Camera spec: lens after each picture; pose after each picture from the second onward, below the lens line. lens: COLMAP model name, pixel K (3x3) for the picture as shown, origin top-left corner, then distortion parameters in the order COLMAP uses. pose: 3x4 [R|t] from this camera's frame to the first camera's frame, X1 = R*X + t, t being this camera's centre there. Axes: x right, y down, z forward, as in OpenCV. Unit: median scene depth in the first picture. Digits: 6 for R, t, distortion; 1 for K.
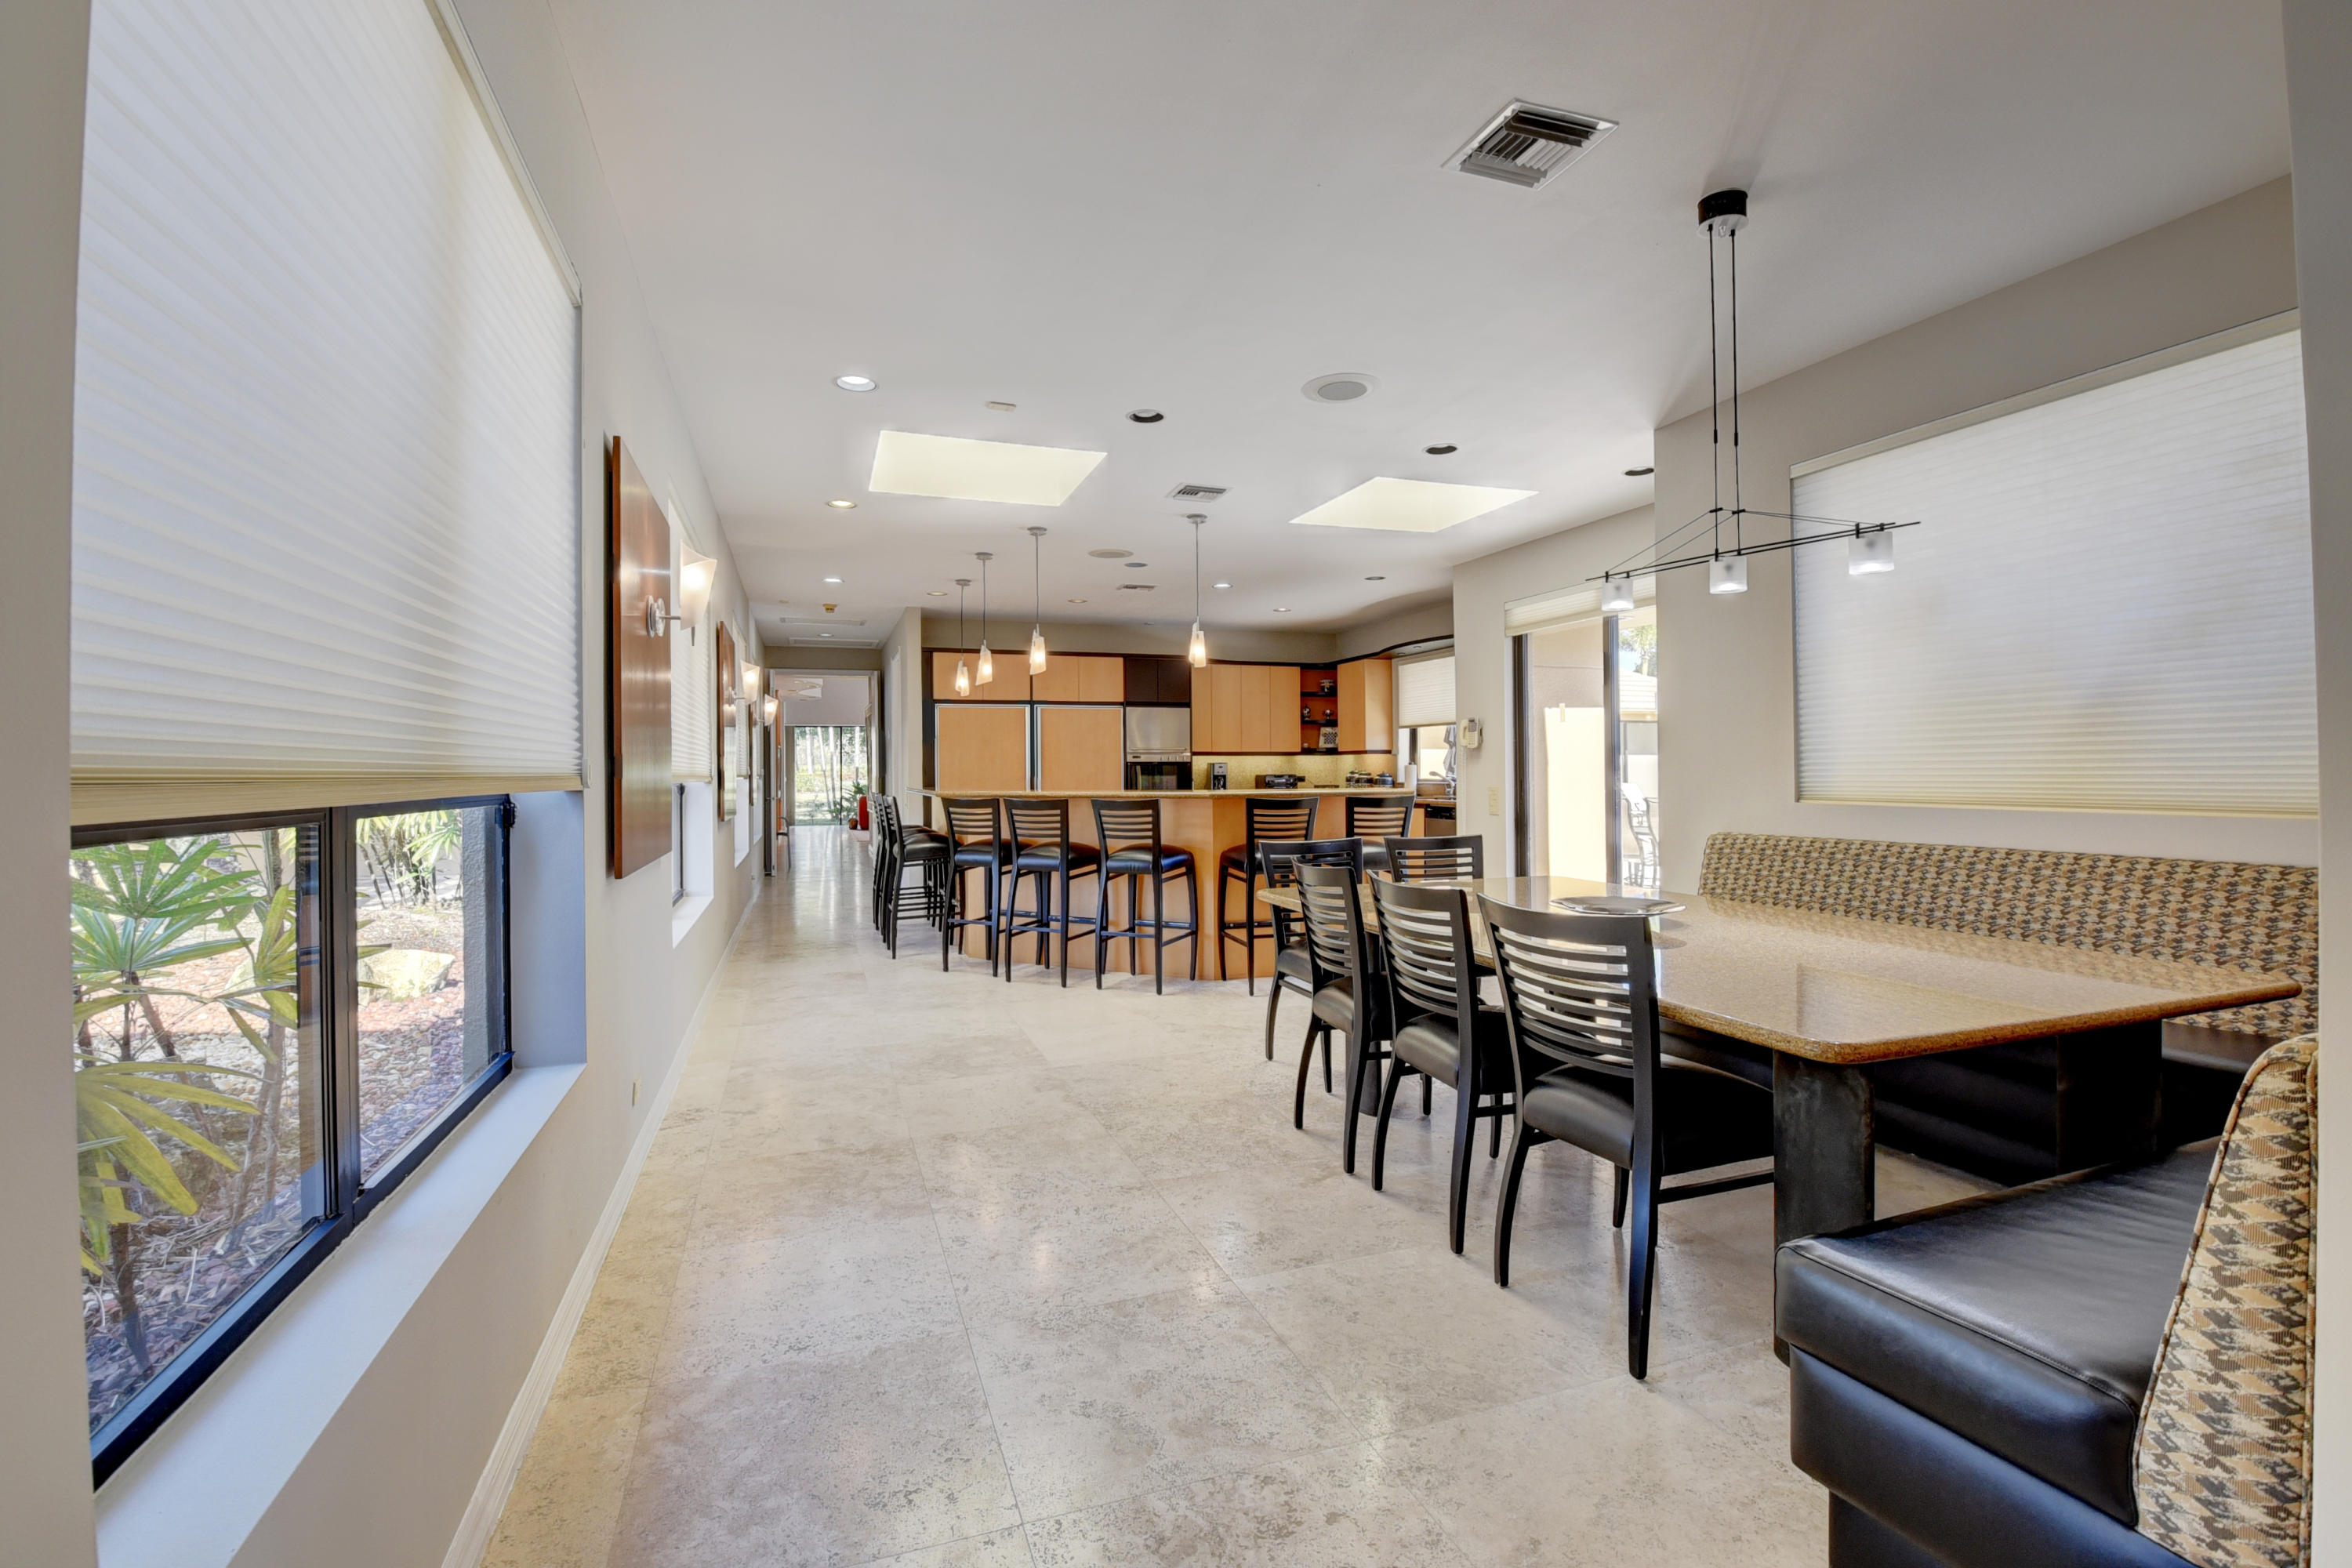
lens RADIAL K [[1023.4, 0, 1171.9], [0, 1023.4, 767.4], [0, 0, 1]] dist [-0.005032, -0.007778]
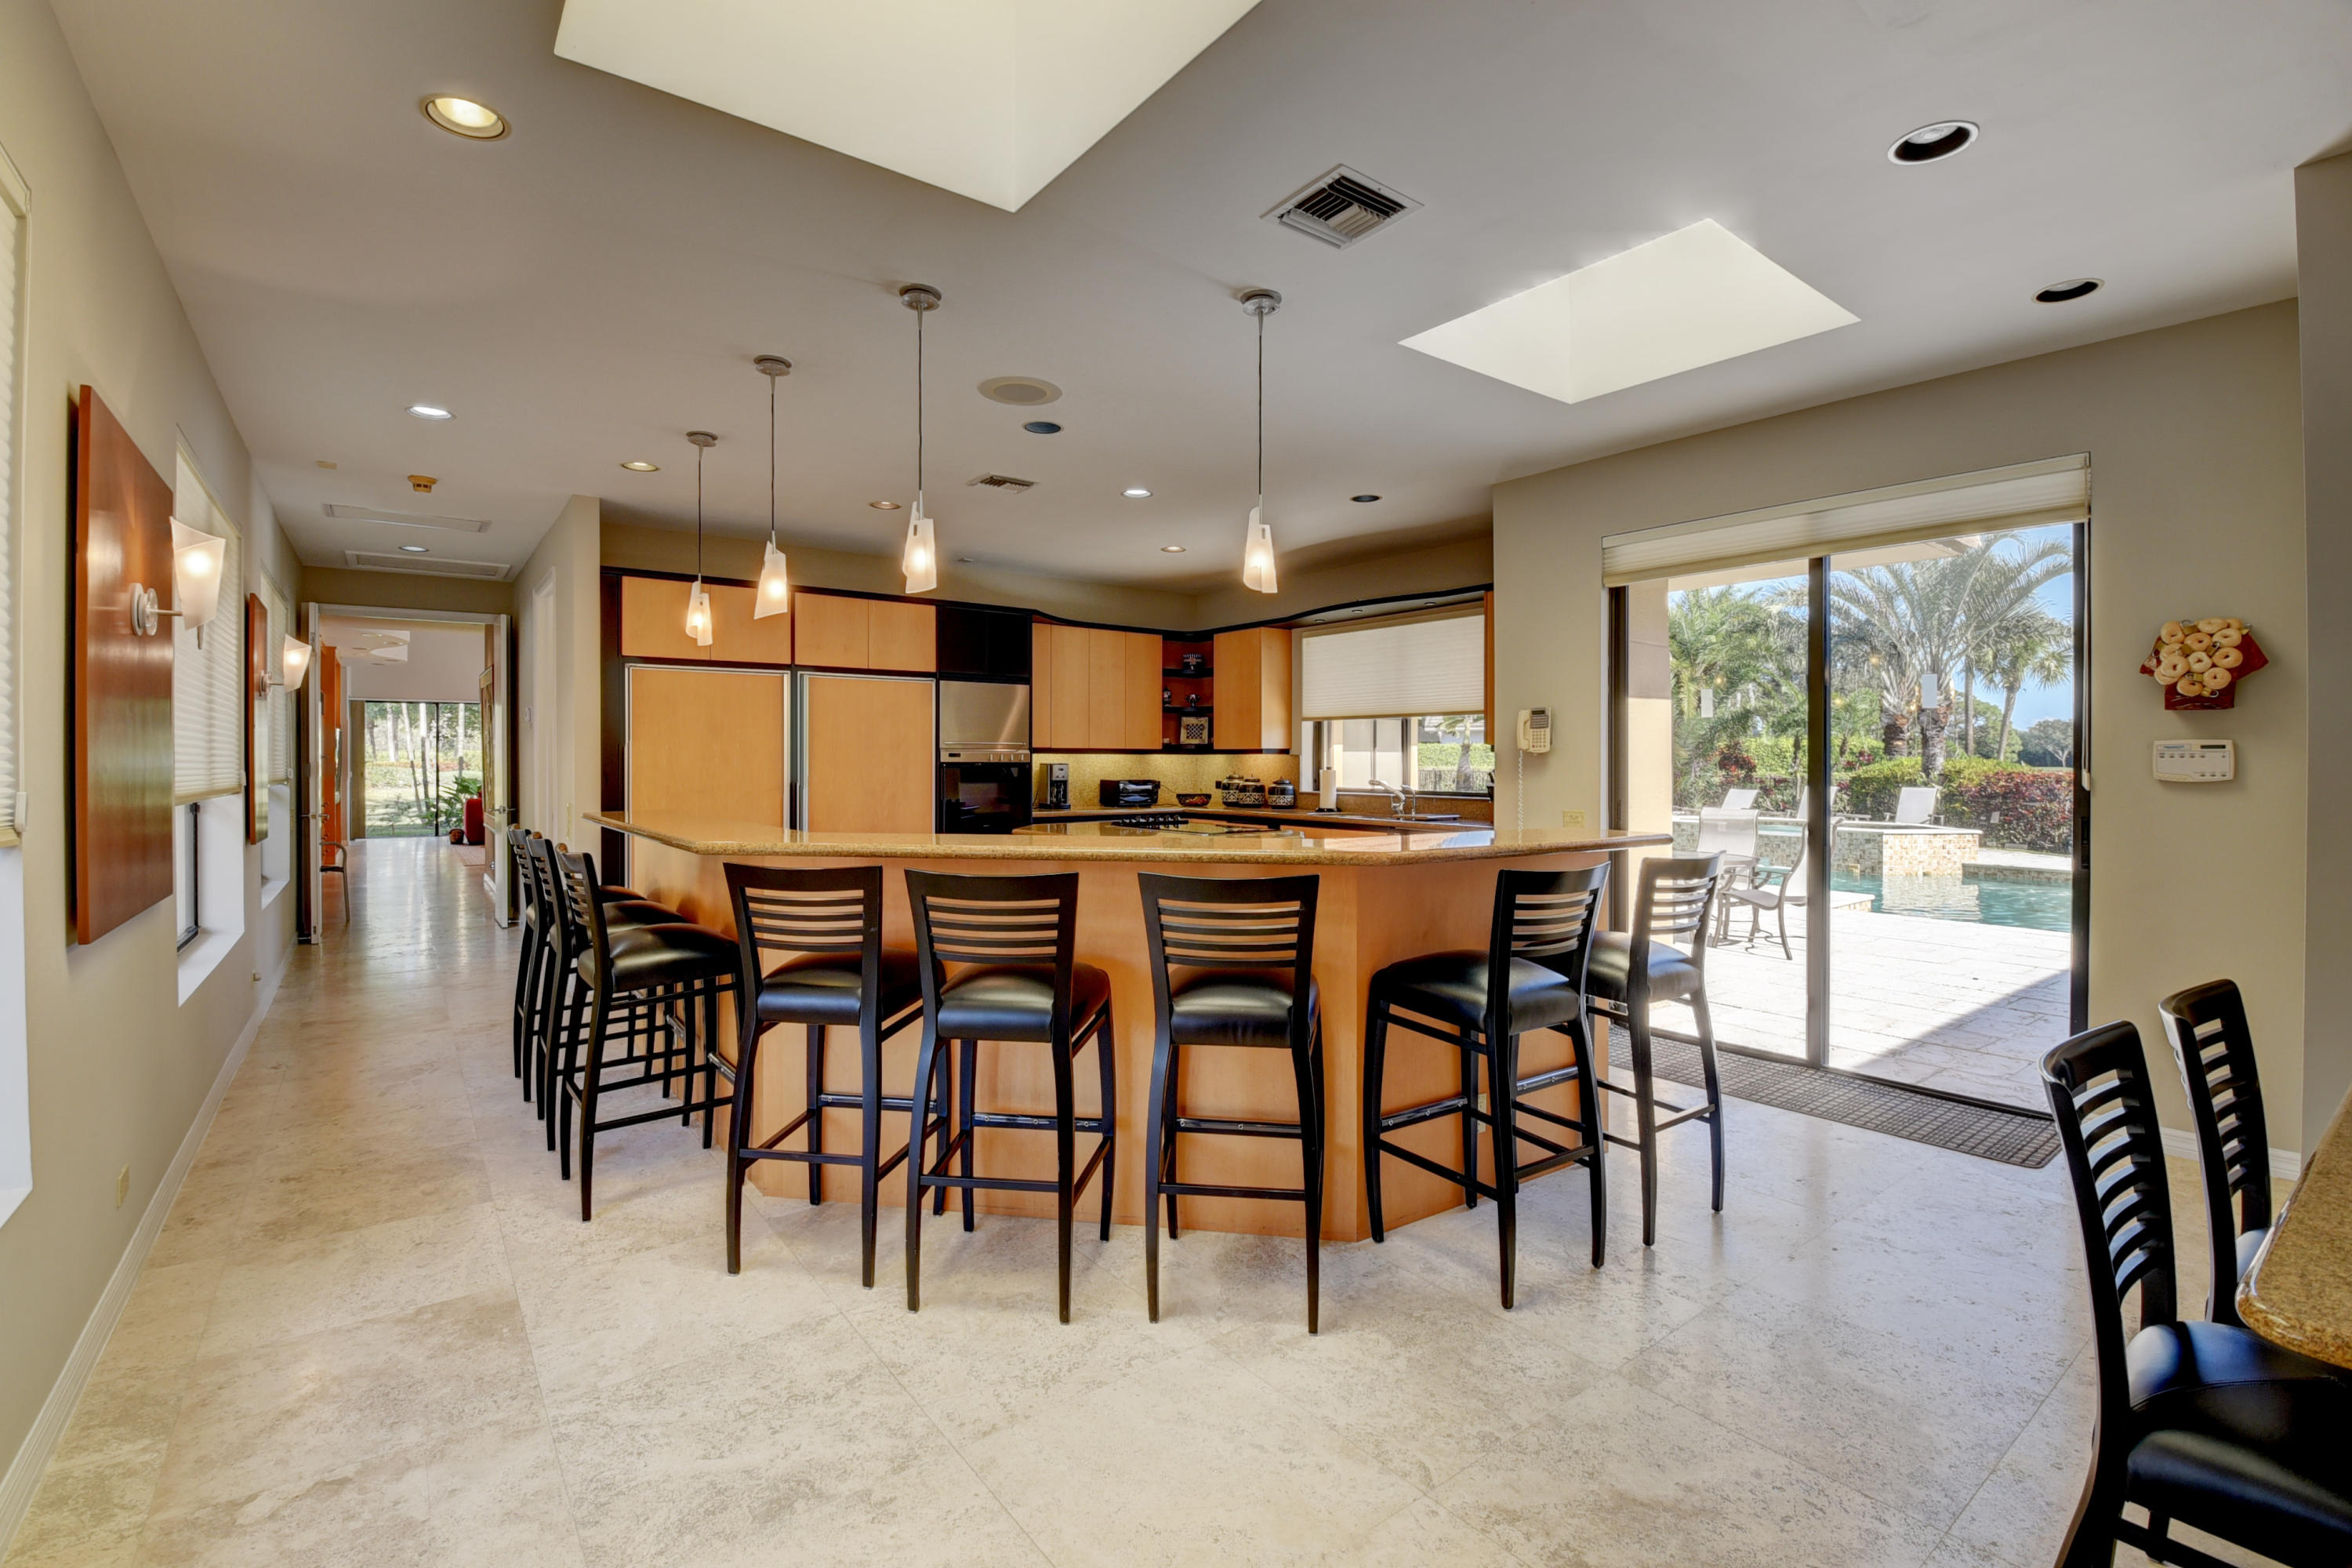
lens RADIAL K [[1023.4, 0, 1174.8], [0, 1023.4, 781.3], [0, 0, 1]] dist [-0.005032, -0.007778]
pose [[0.950868, 0.001267, 0.309595, -0.111227], [-0.008730, 0.999704, 0.022723, -0.010425], [-0.309474, -0.024309, 0.950597, 0.334709]]
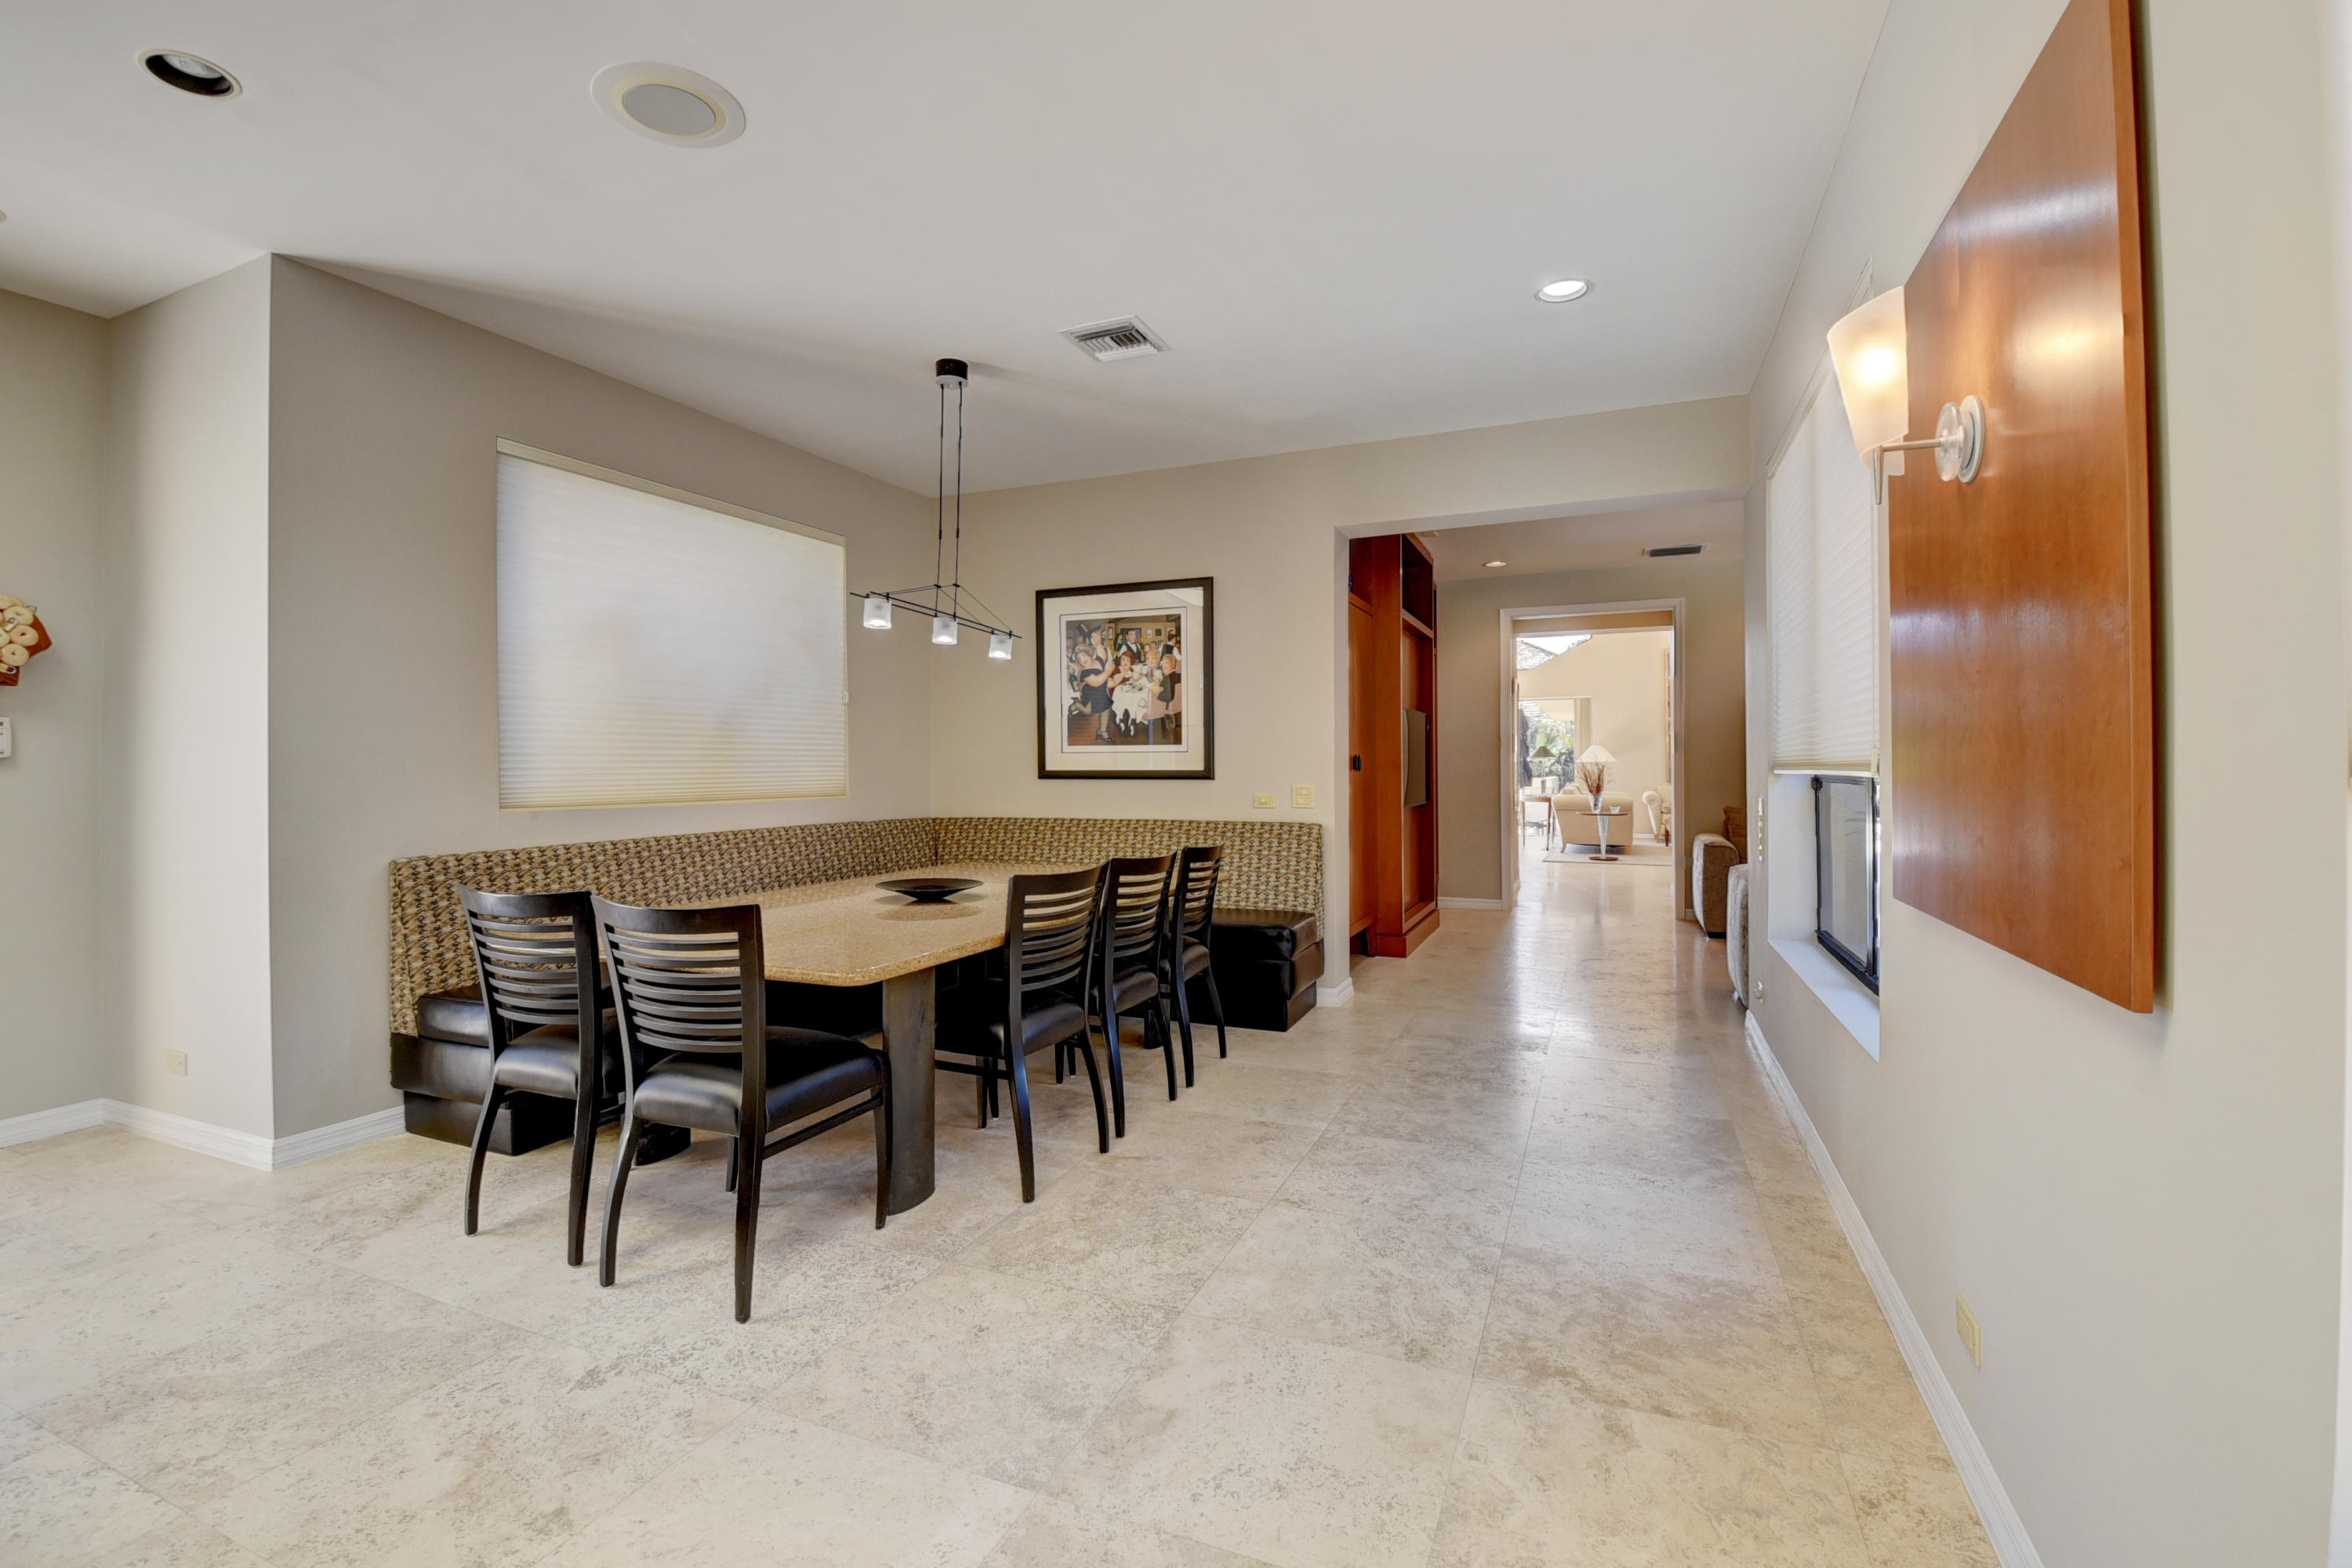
lens RADIAL K [[1023.4, 0, 1160.4], [0, 1023.4, 774.6], [0, 0, 1]] dist [-0.005032, -0.007778]
pose [[-0.723588, 0.004189, 0.690219, -0.178447], [0.010418, 0.999934, 0.004853, 0.001339], [-0.690153, 0.010703, -0.723584, 0.516883]]
